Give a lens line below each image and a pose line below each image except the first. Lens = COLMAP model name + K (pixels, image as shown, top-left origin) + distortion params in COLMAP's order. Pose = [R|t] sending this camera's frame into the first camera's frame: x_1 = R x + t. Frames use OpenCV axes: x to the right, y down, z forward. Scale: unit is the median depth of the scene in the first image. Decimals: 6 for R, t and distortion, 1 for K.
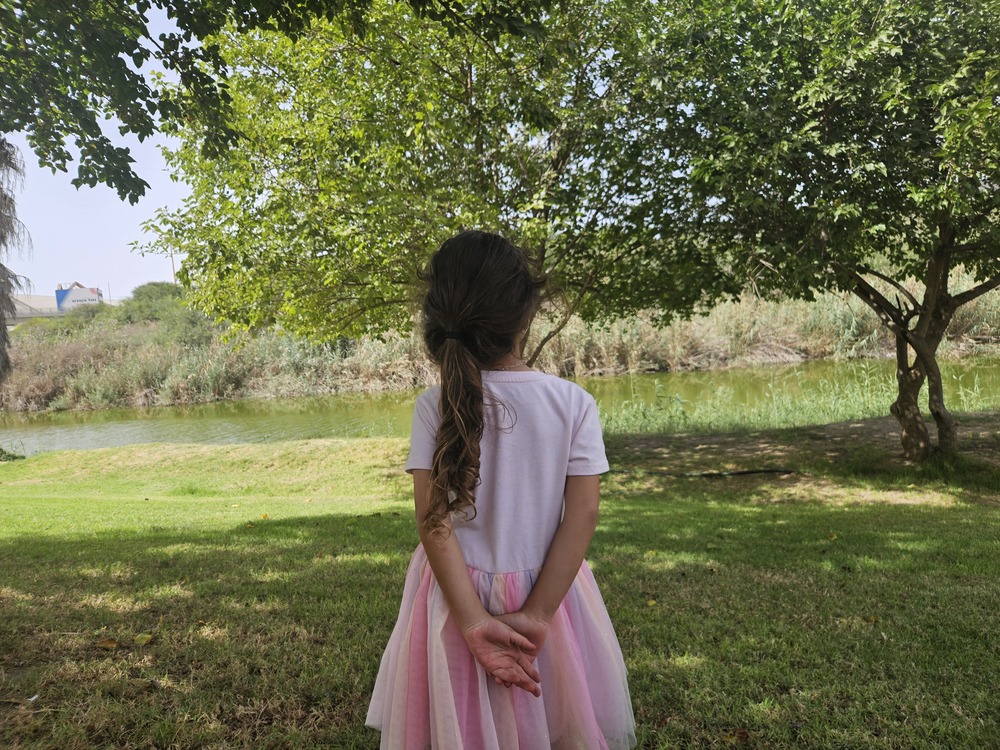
lens RADIAL K [[679.2, 0, 493.9], [0, 679.2, 357.9], [0, 0, 1]] dist [0.043124, -0.005504]
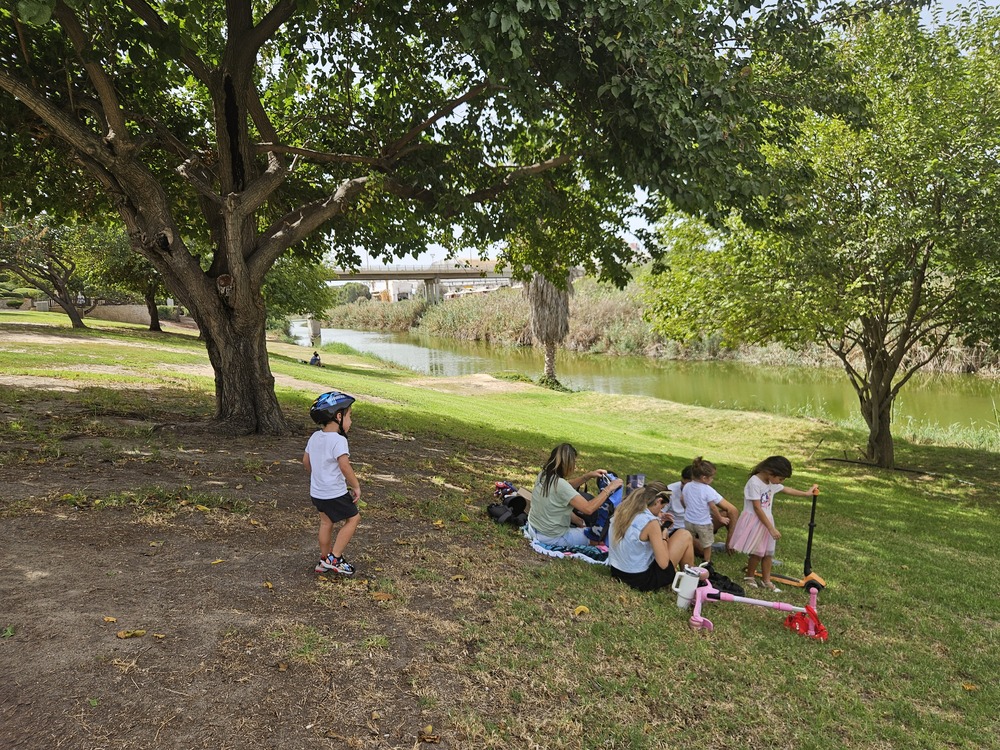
lens RADIAL K [[679.2, 0, 493.9], [0, 679.2, 357.9], [0, 0, 1]] dist [0.043124, -0.005504]
pose [[0.750092, 0.106961, -0.652626, 0.287381], [-0.061470, 0.993838, 0.092233, -0.101324], [0.658470, -0.029066, 0.752045, -0.419357]]
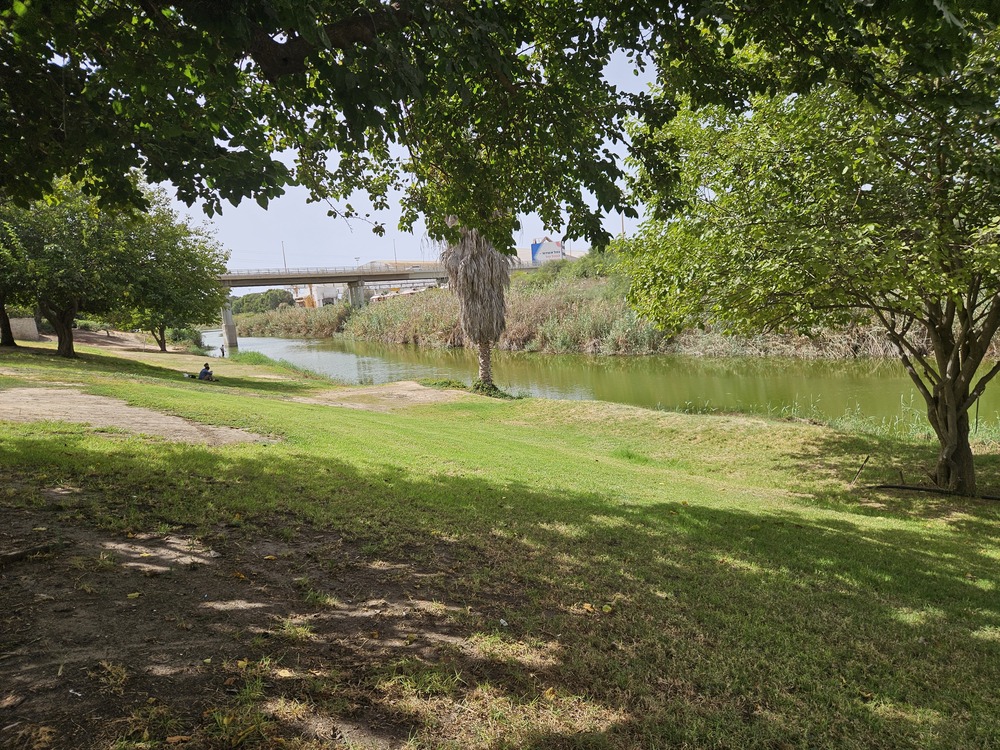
lens RADIAL K [[676.2, 0, 513.7], [0, 676.2, 378.6], [0, 0, 1]] dist [0.066924, -0.000719]
pose [[0.832278, 0.089060, -0.547157, 0.033766], [-0.030625, 0.992890, 0.115027, -0.069368], [0.553511, -0.078978, 0.829088, -0.094958]]
